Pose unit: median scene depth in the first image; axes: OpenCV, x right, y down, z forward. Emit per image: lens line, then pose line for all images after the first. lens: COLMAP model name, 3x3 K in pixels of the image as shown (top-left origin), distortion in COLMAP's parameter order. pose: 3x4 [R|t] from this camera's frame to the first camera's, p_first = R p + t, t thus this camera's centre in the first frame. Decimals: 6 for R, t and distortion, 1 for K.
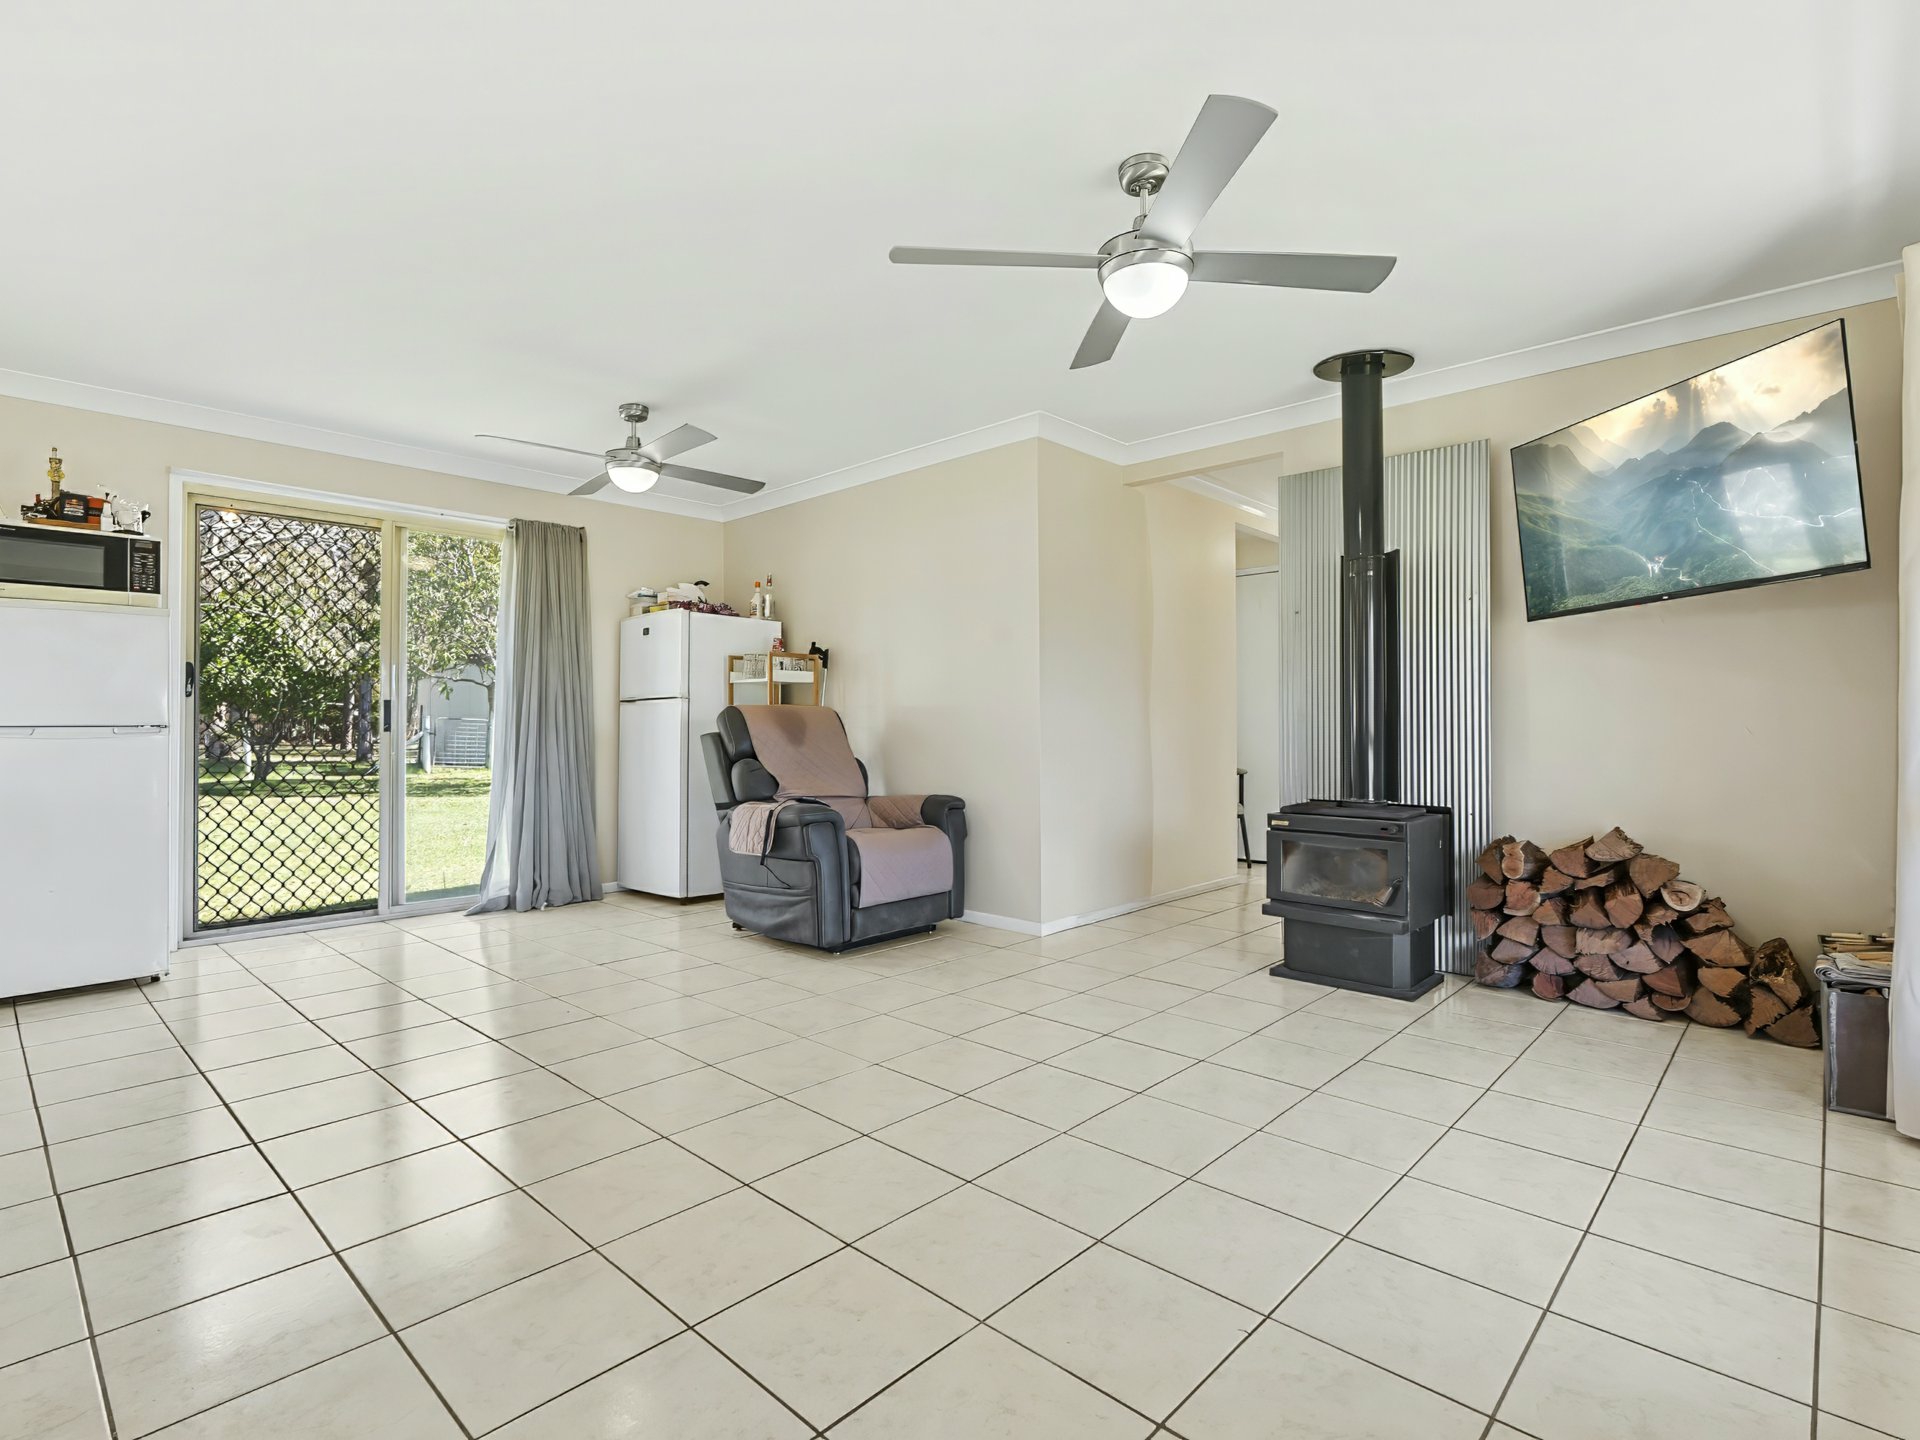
lens RADIAL K [[942.9, 0, 946.5], [0, 942.9, 718.6], [0, 0, 1]] dist [0.001874, 0.000122]
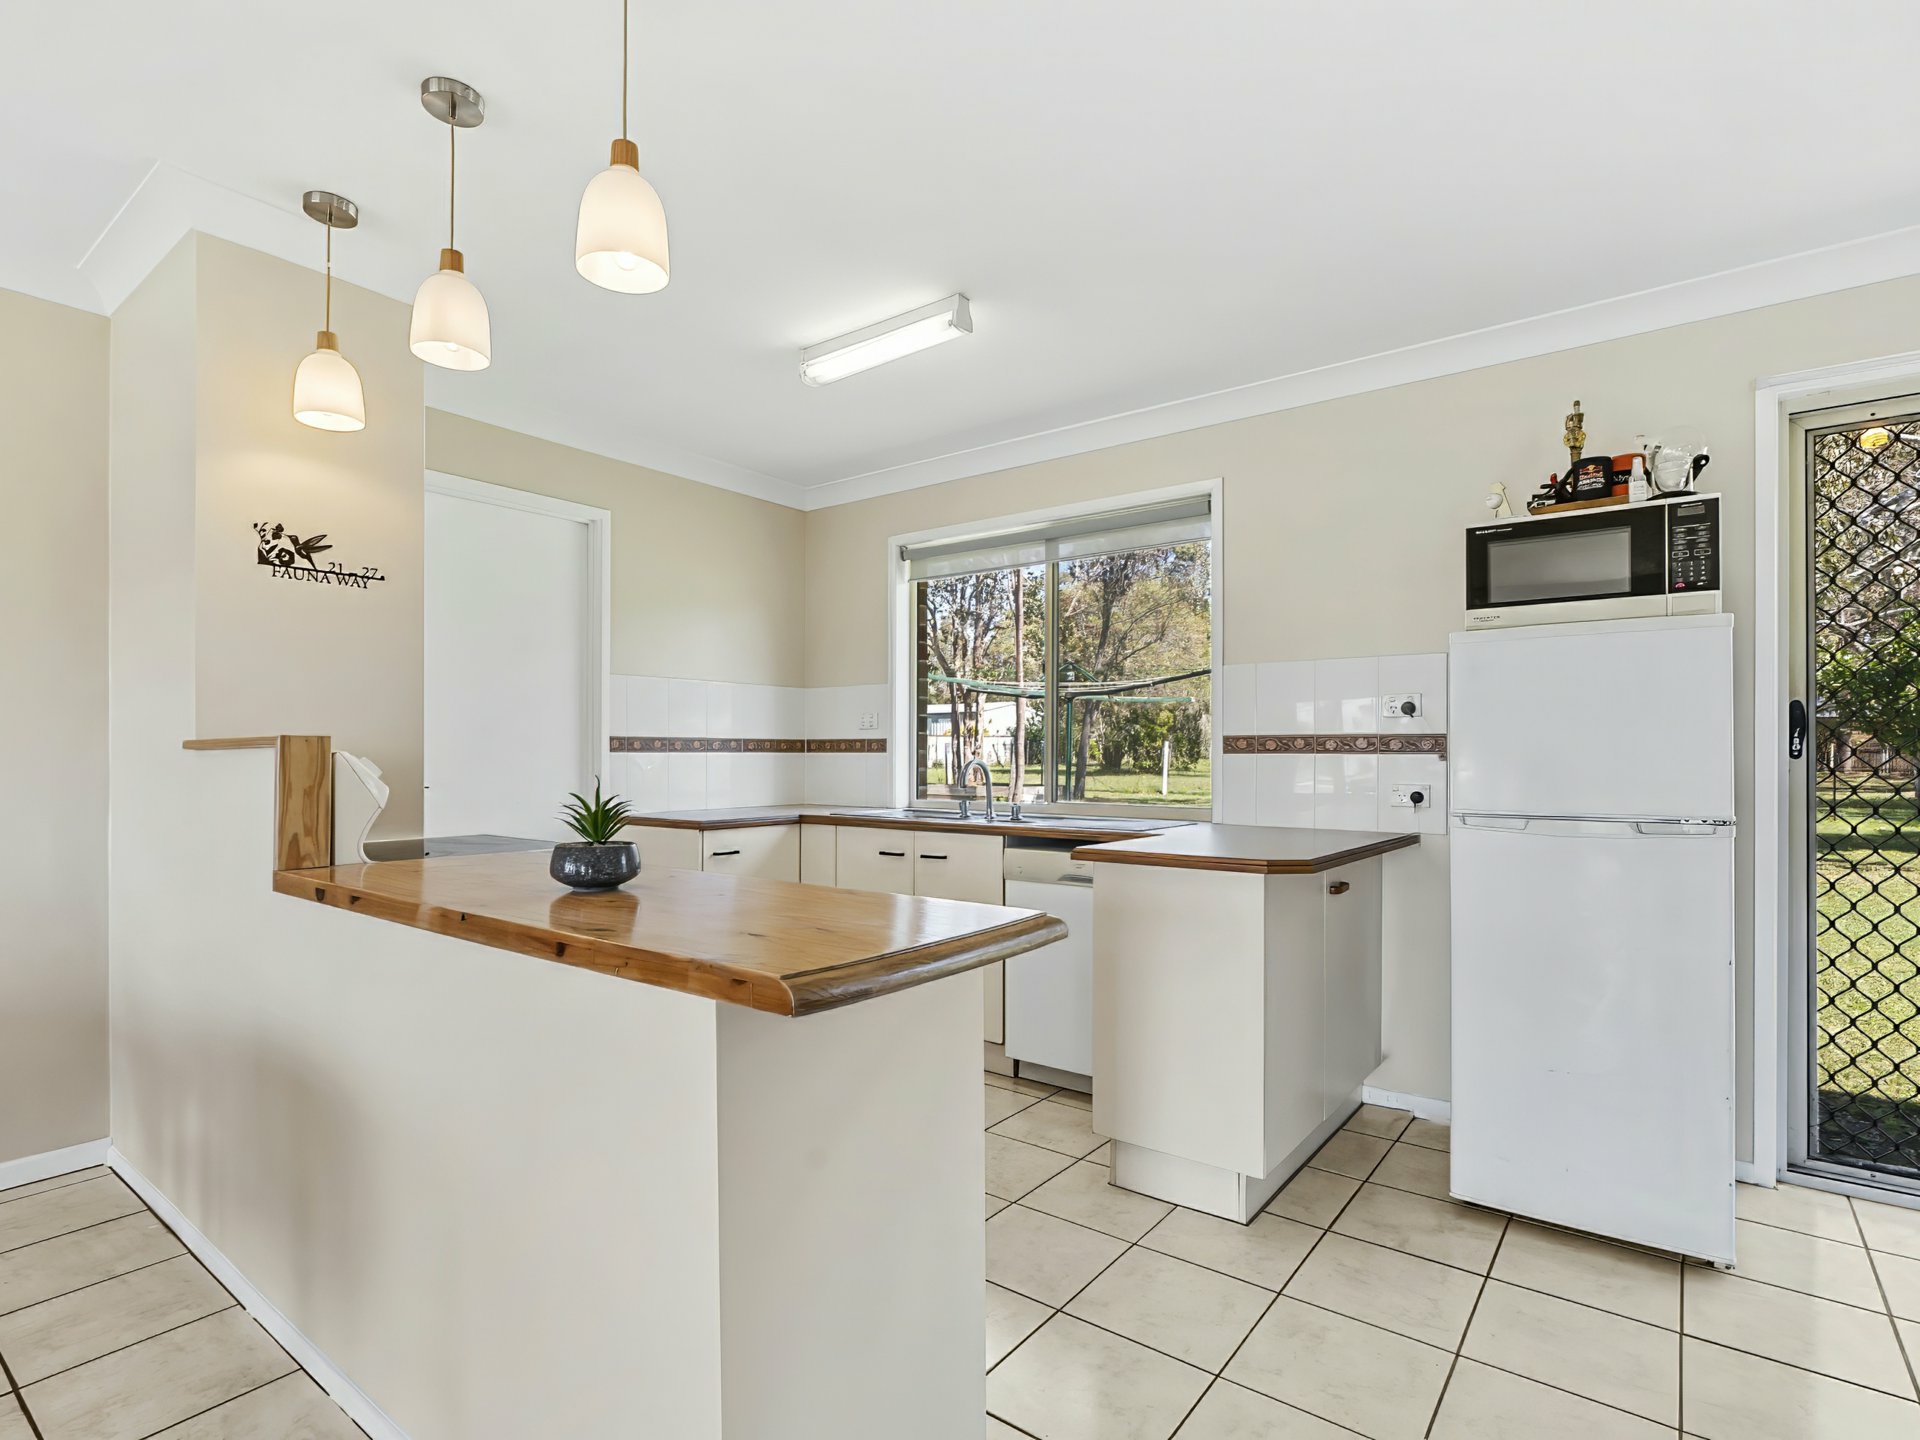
lens RADIAL K [[942.9, 0, 951.3], [0, 942.9, 730.1], [0, 0, 1]] dist [0.001874, 0.000122]
pose [[0.121636, -0.010092, -0.992523, -0.330094], [-0.001640, 0.999945, -0.010369, -0.041706], [0.992573, 0.002889, 0.121613, 0.477857]]
